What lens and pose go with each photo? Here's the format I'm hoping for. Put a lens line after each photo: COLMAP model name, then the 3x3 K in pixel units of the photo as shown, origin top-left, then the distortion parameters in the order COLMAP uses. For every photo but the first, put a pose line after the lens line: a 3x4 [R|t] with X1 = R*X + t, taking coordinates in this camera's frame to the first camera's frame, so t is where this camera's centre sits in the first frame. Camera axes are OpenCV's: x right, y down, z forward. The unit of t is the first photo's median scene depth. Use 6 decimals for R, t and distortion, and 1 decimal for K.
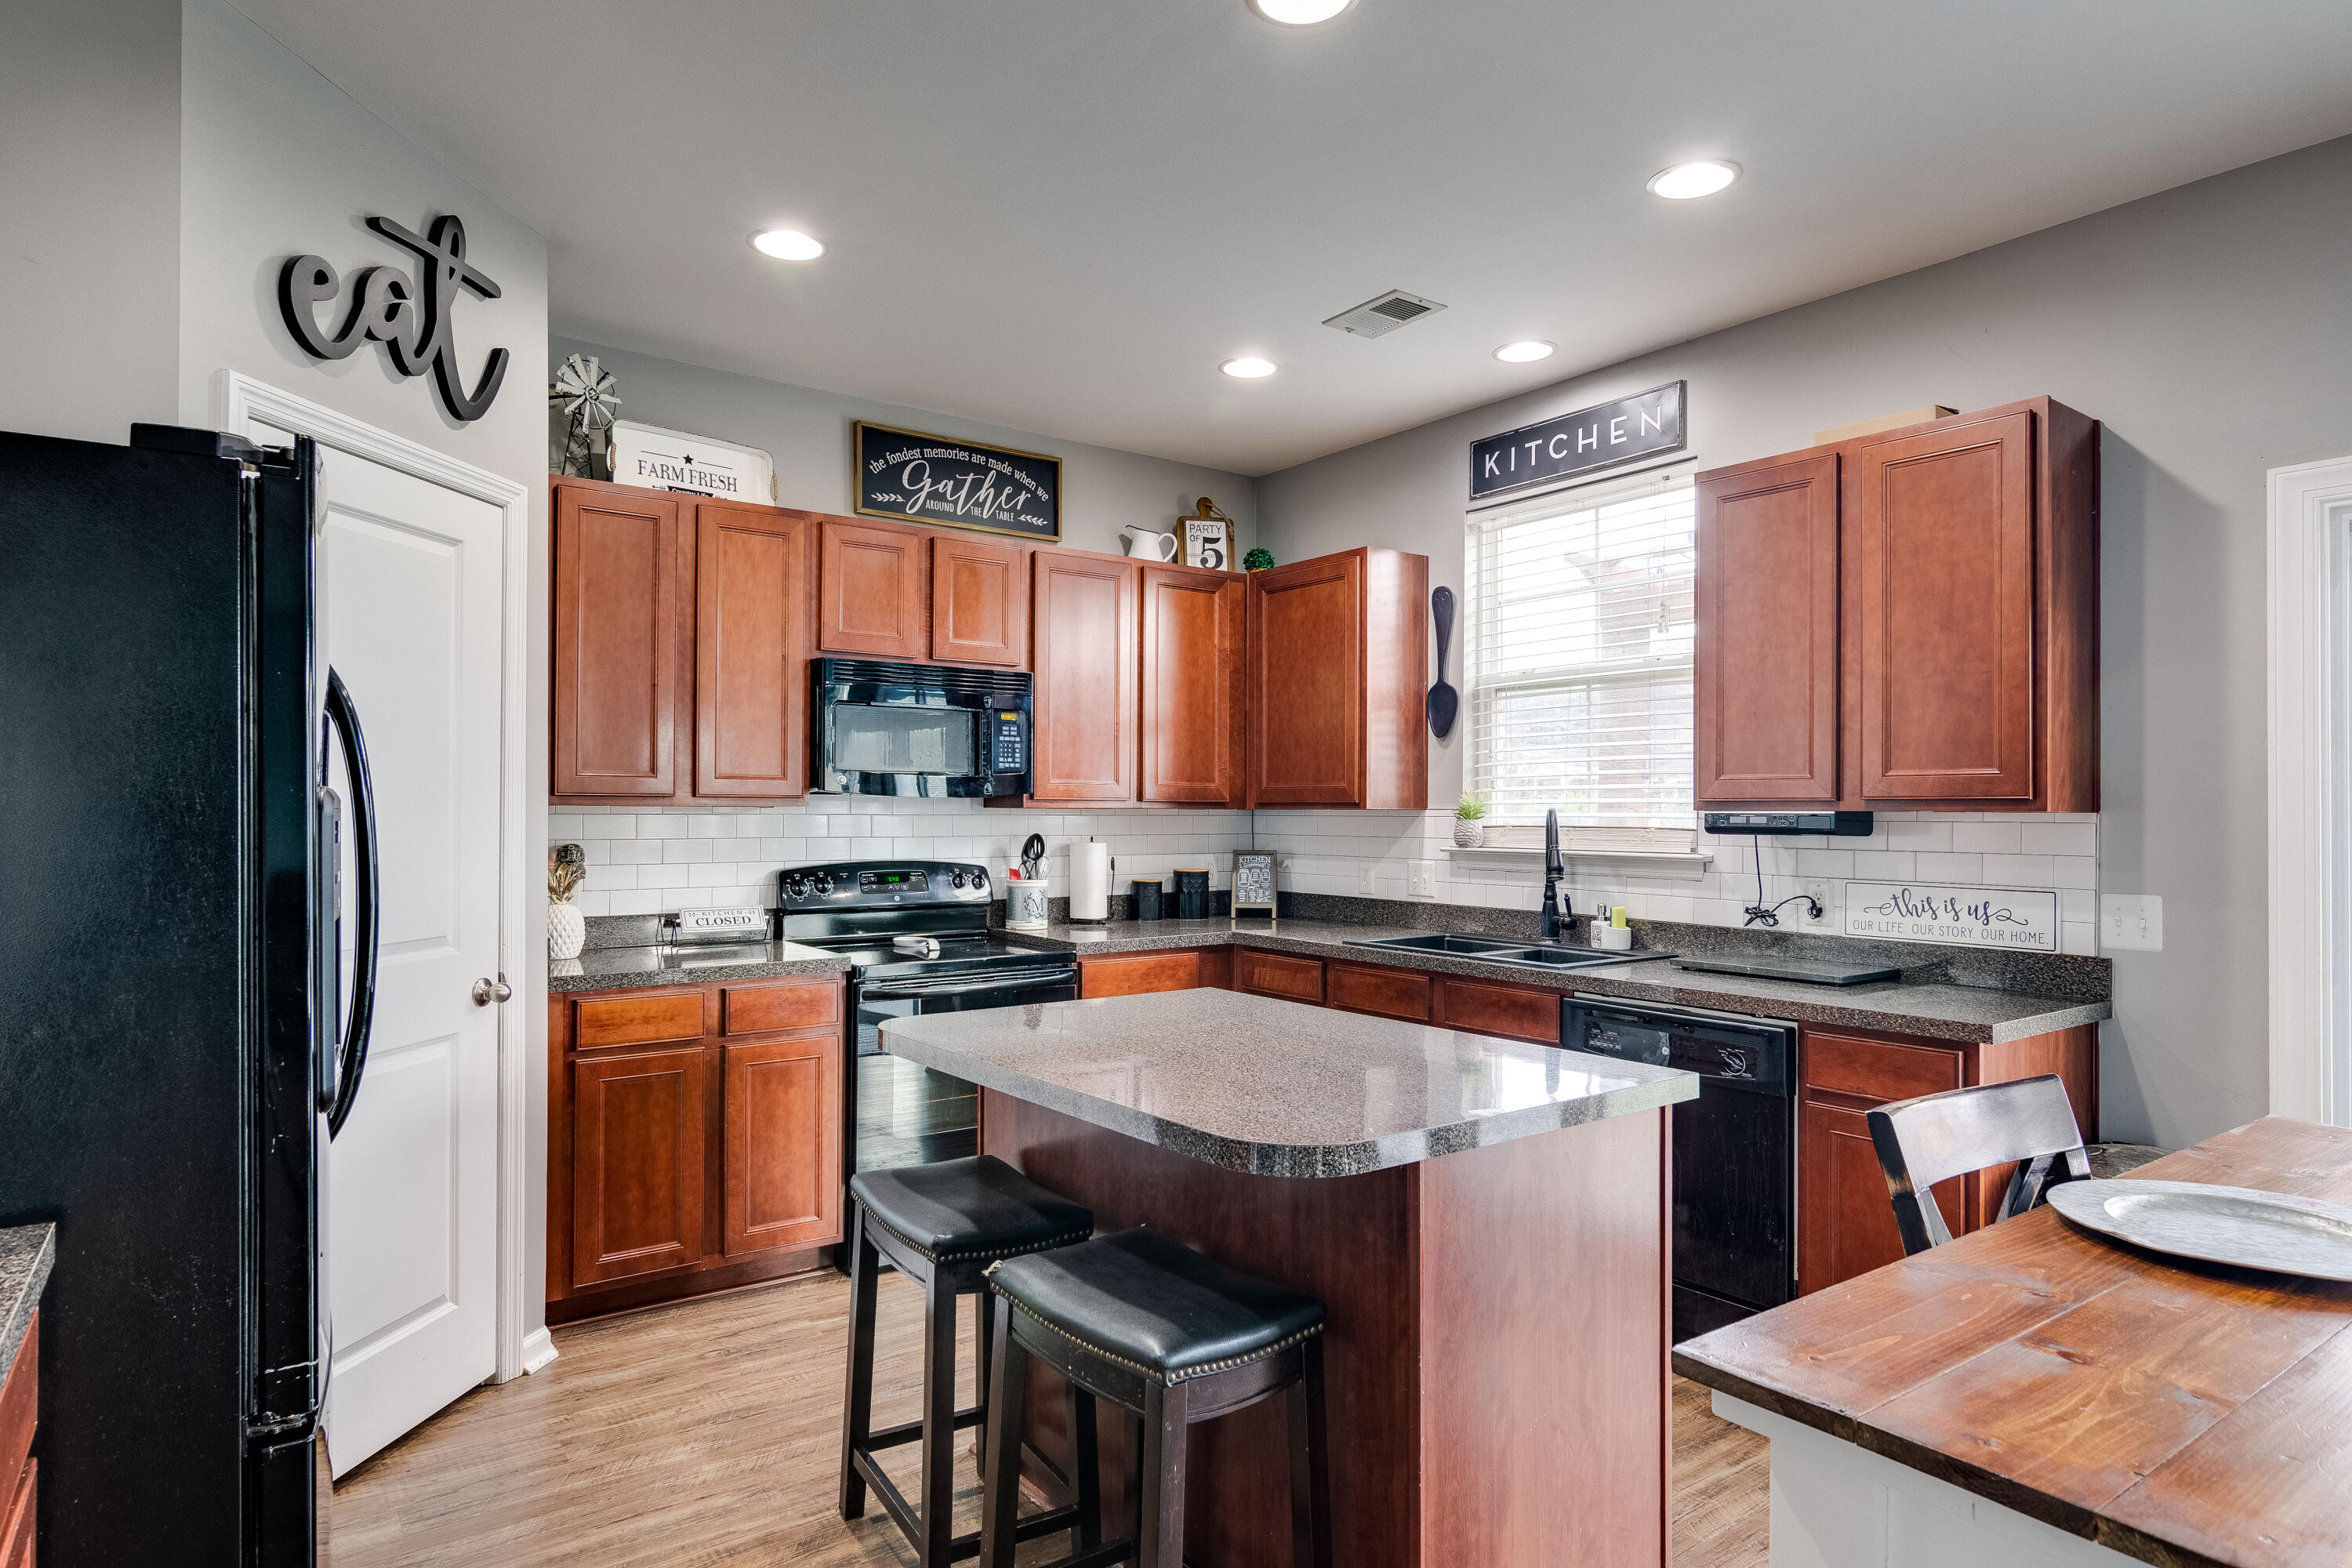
lens RADIAL K [[1295.2, 0, 1161.0], [0, 1295.2, 791.0], [0, 0, 1]] dist [0.000524, 0.000457]
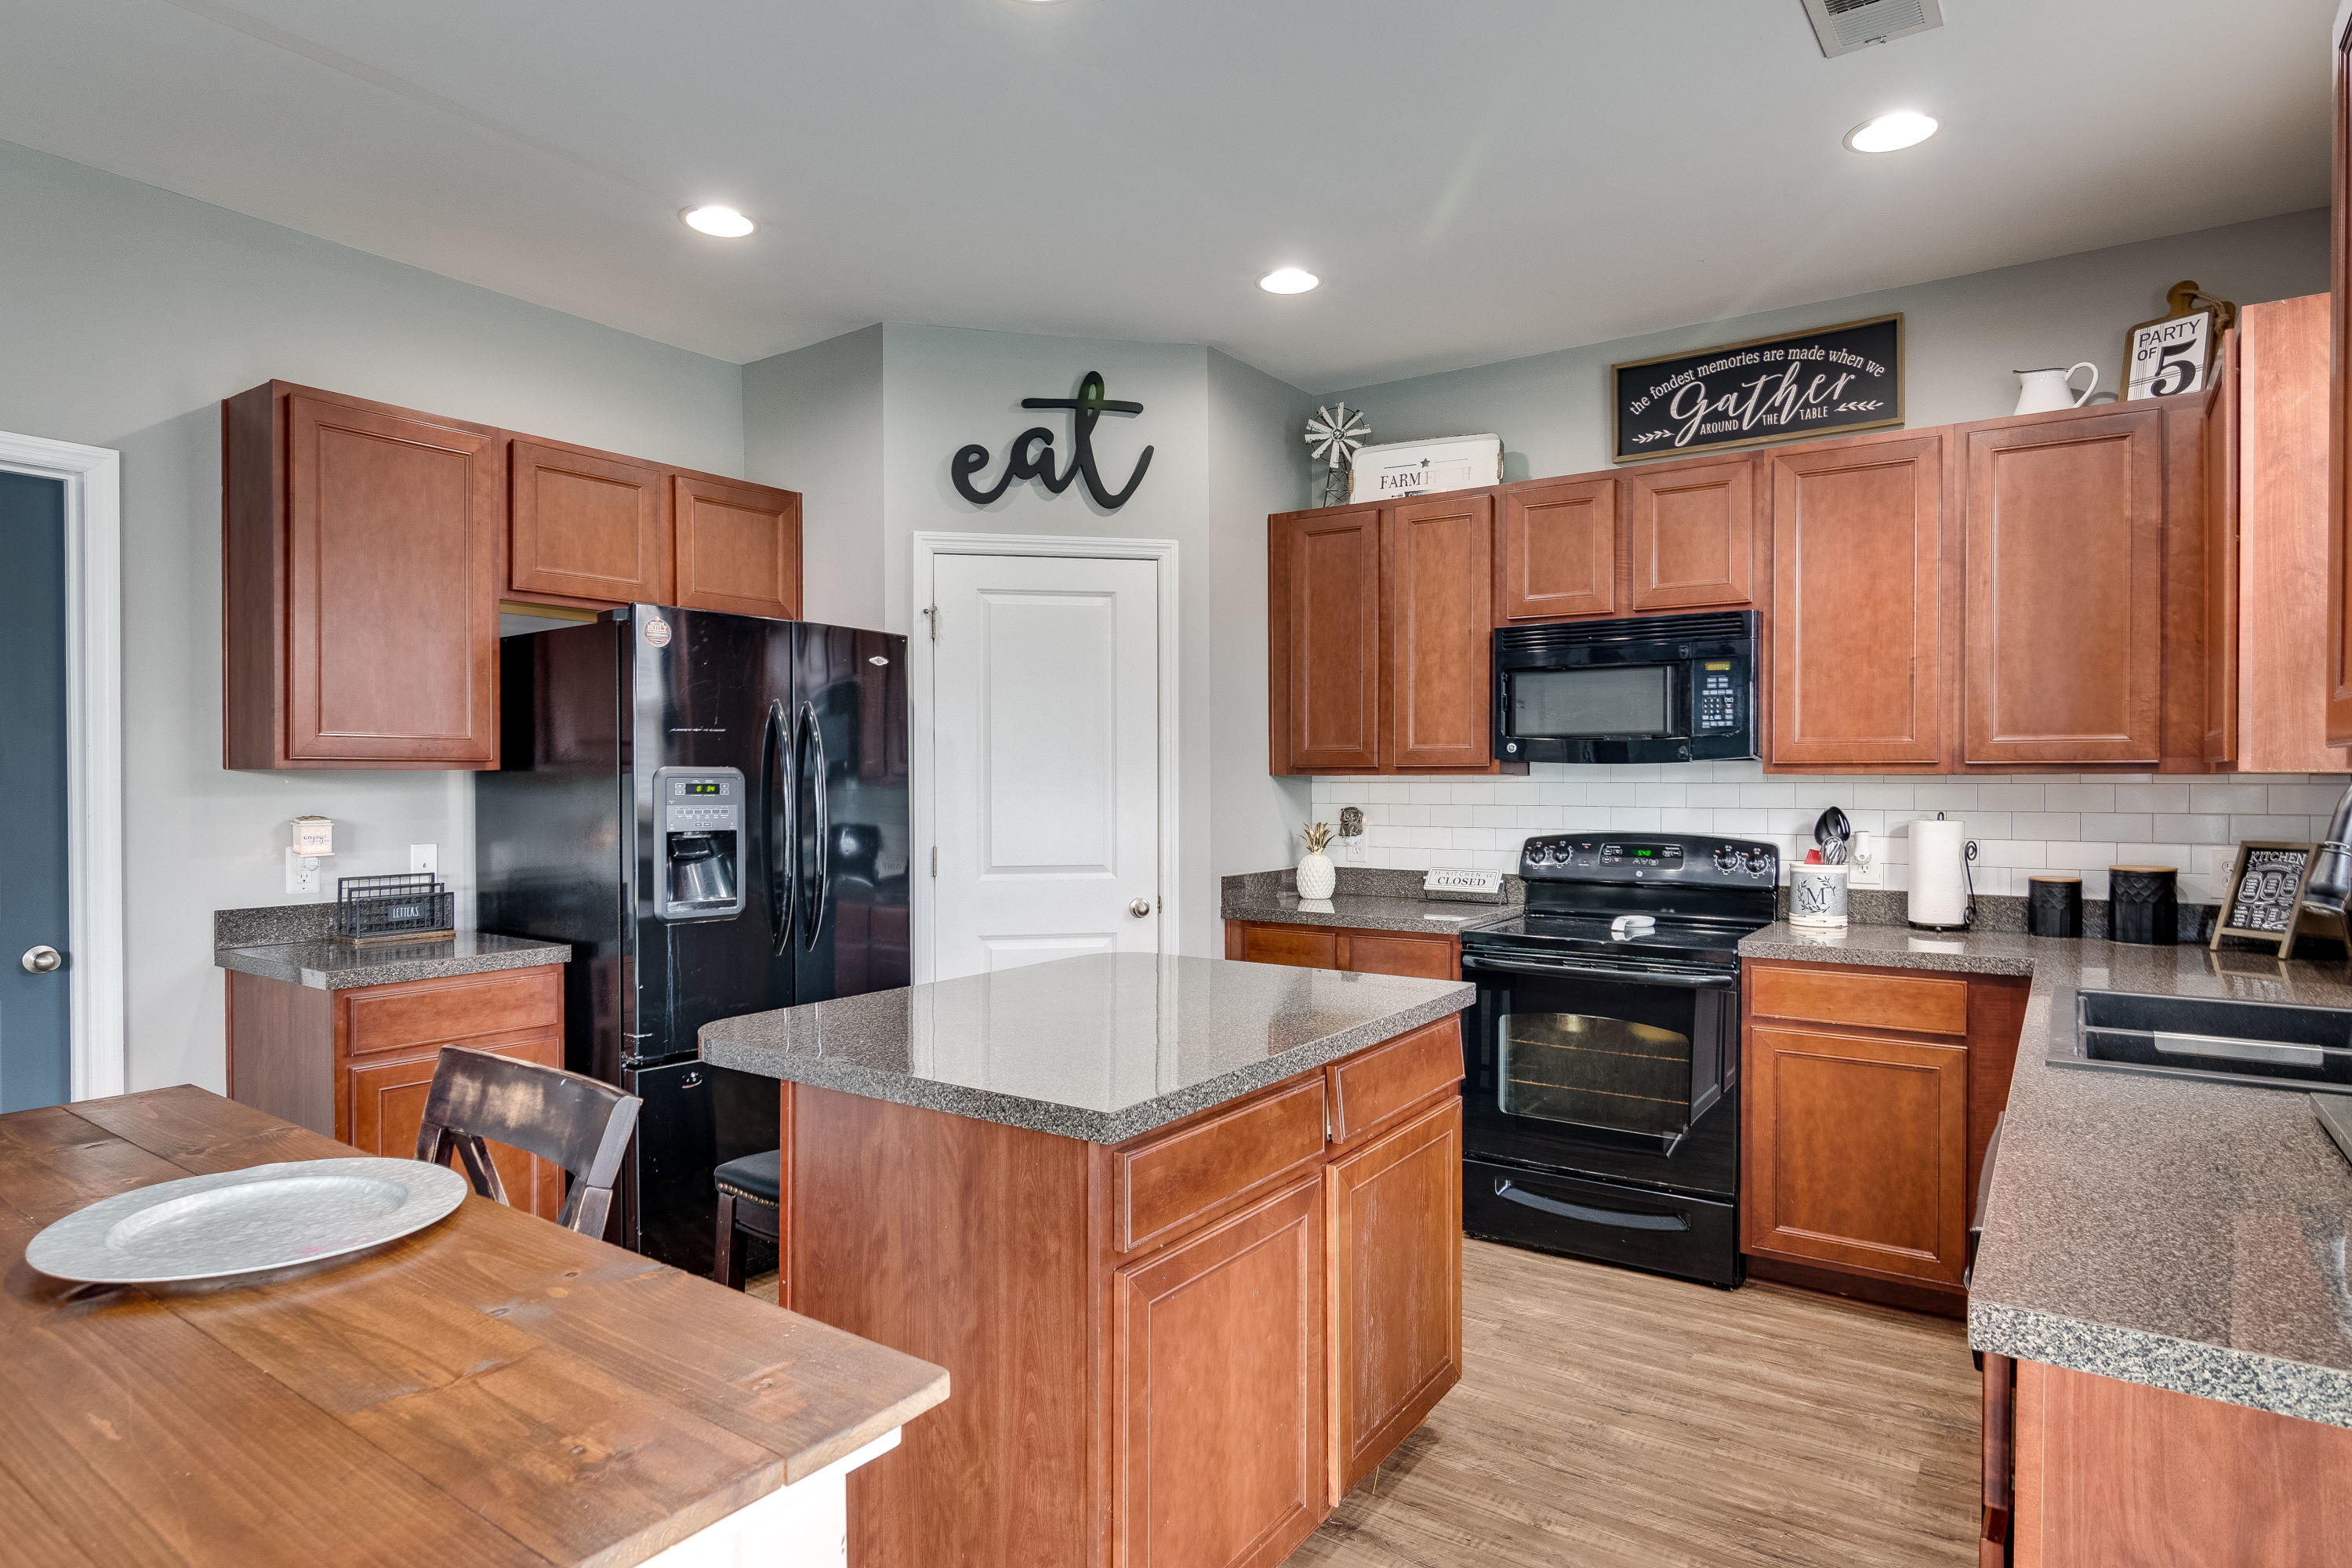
lens RADIAL K [[1295.2, 0, 1161.0], [0, 1295.2, 791.0], [0, 0, 1]] dist [0.000524, 0.000457]
pose [[0.332256, 0.004418, -0.943179, 0.552085], [0.014631, 0.999845, 0.009837, 0.010013], [0.943076, -0.017068, 0.332139, 0.374439]]
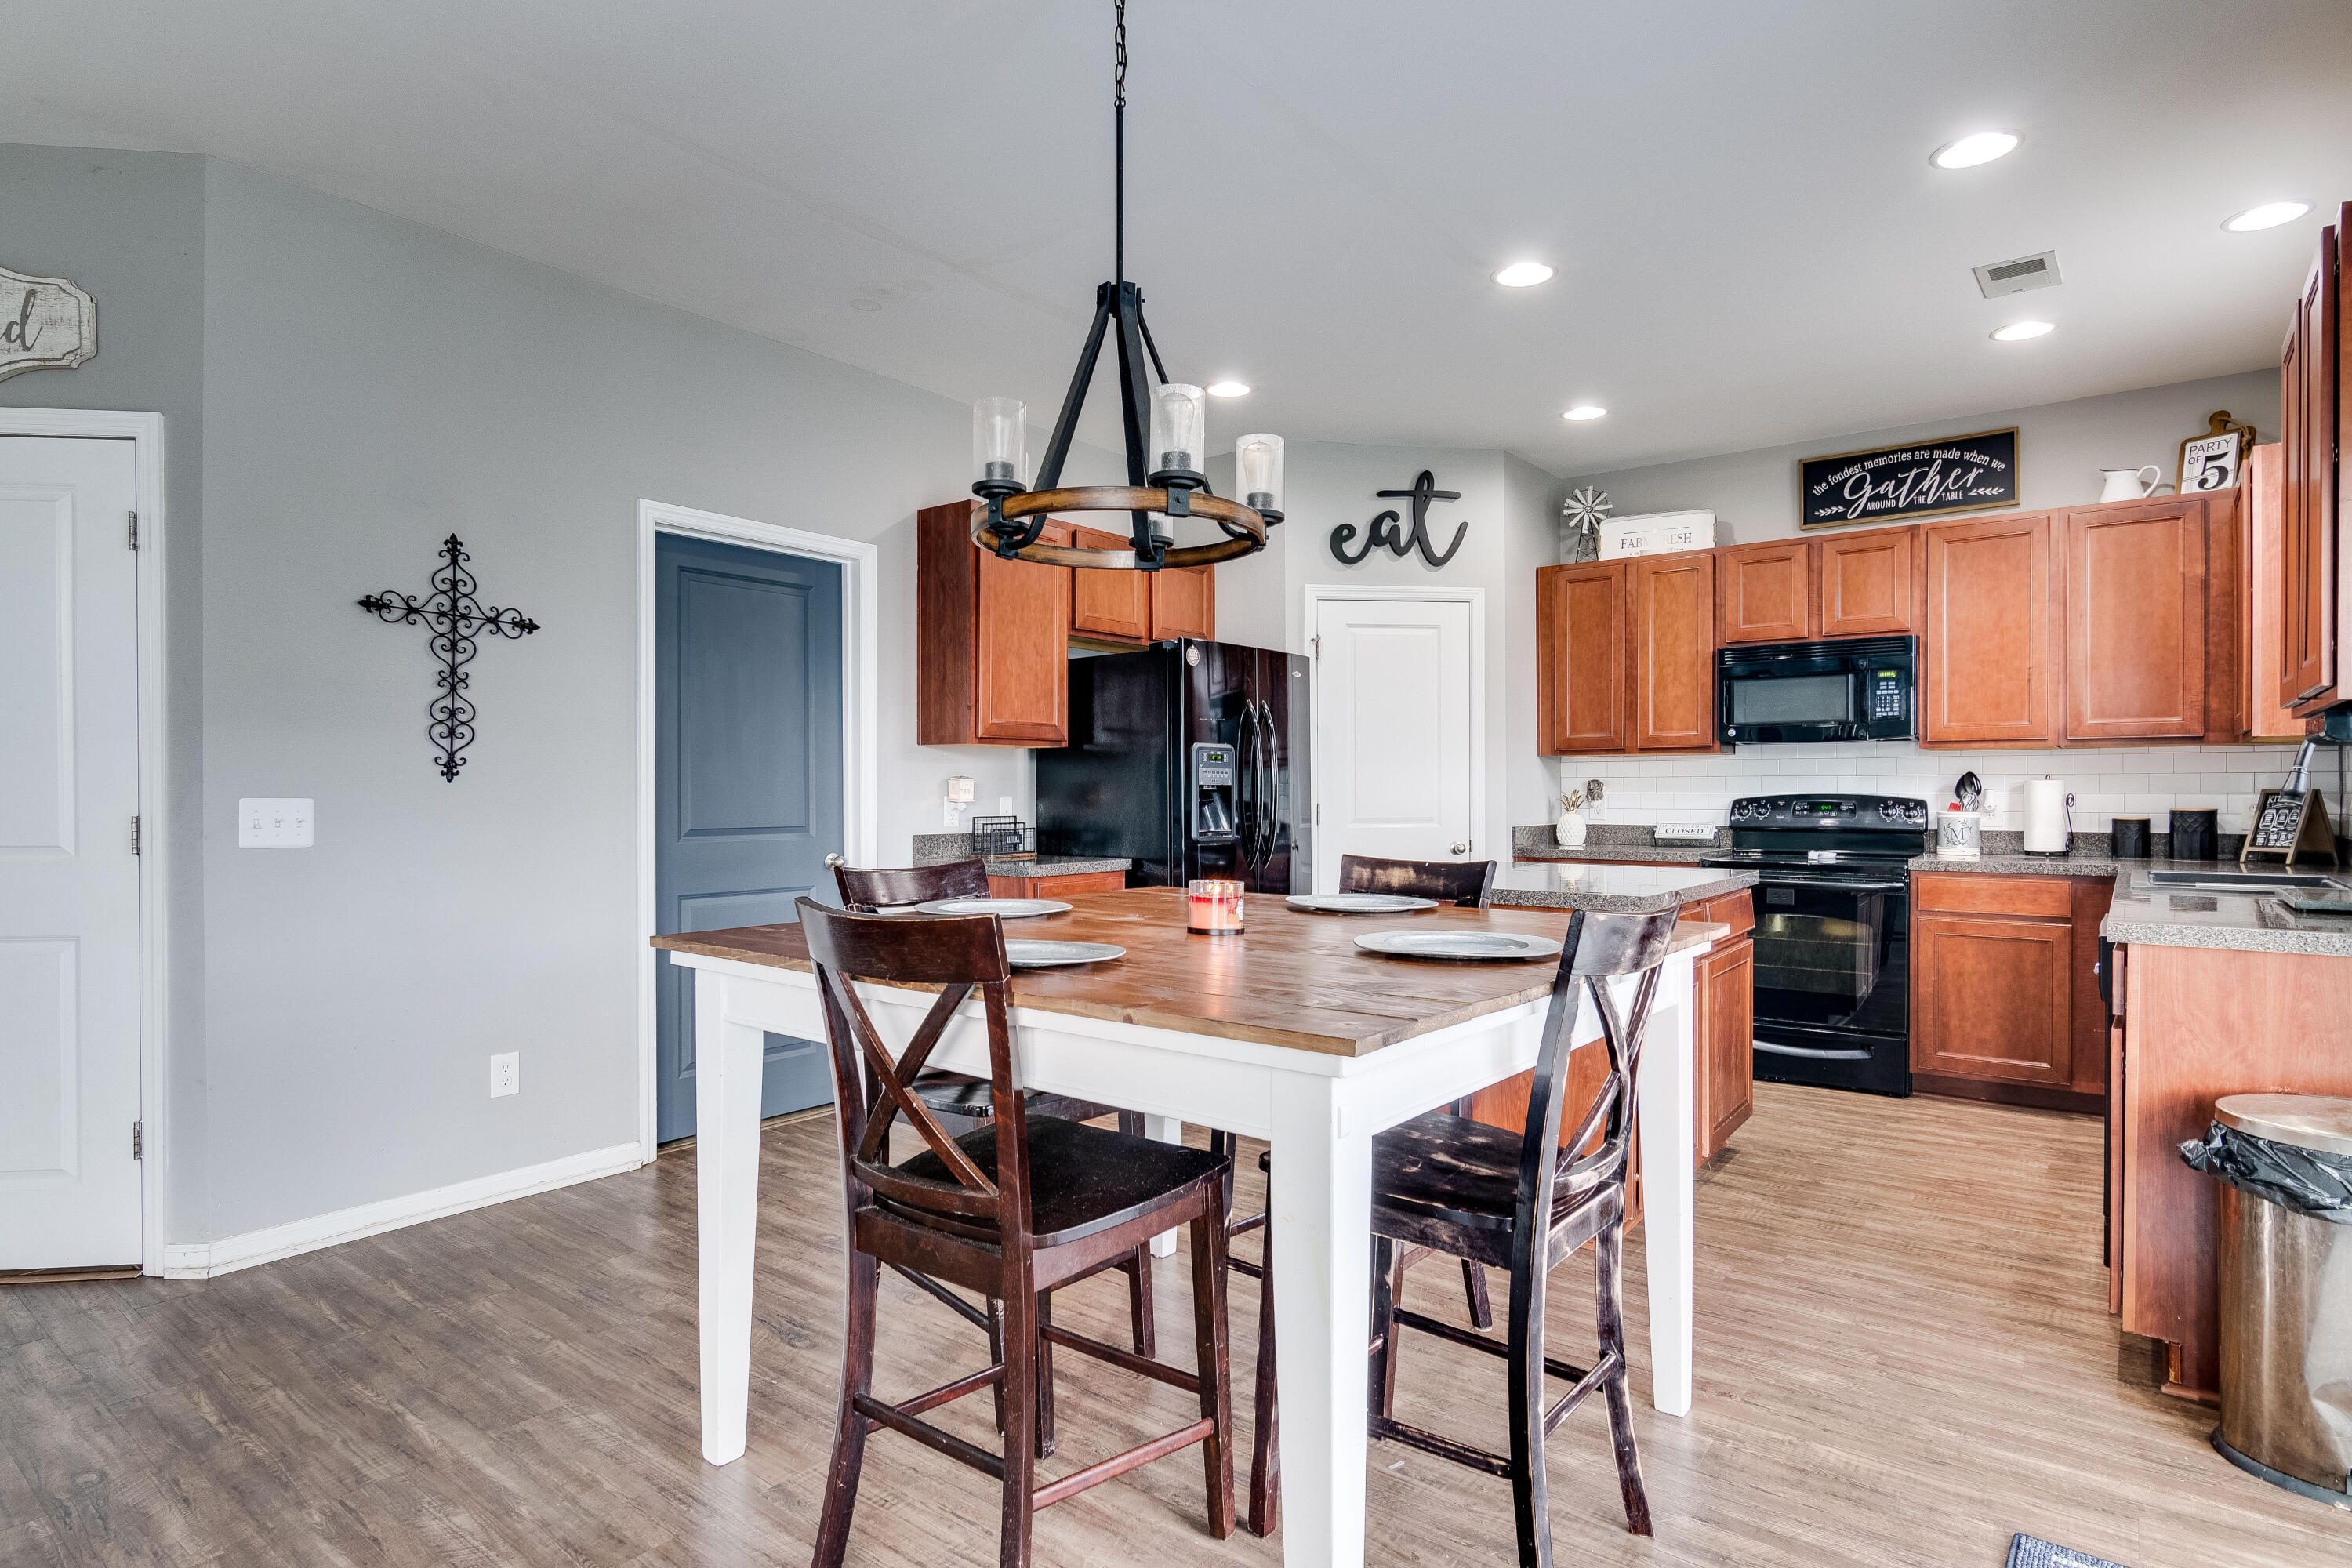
lens RADIAL K [[1234.5, 0, 1168.3], [0, 1234.5, 798.1], [0, 0, 1]] dist [0.001007, -0.000305]
pose [[0.283535, 0.000673, -0.958962, 0.796862], [0.015843, 0.999860, 0.005386, 0.041773], [0.958831, -0.016720, 0.283485, 0.021052]]
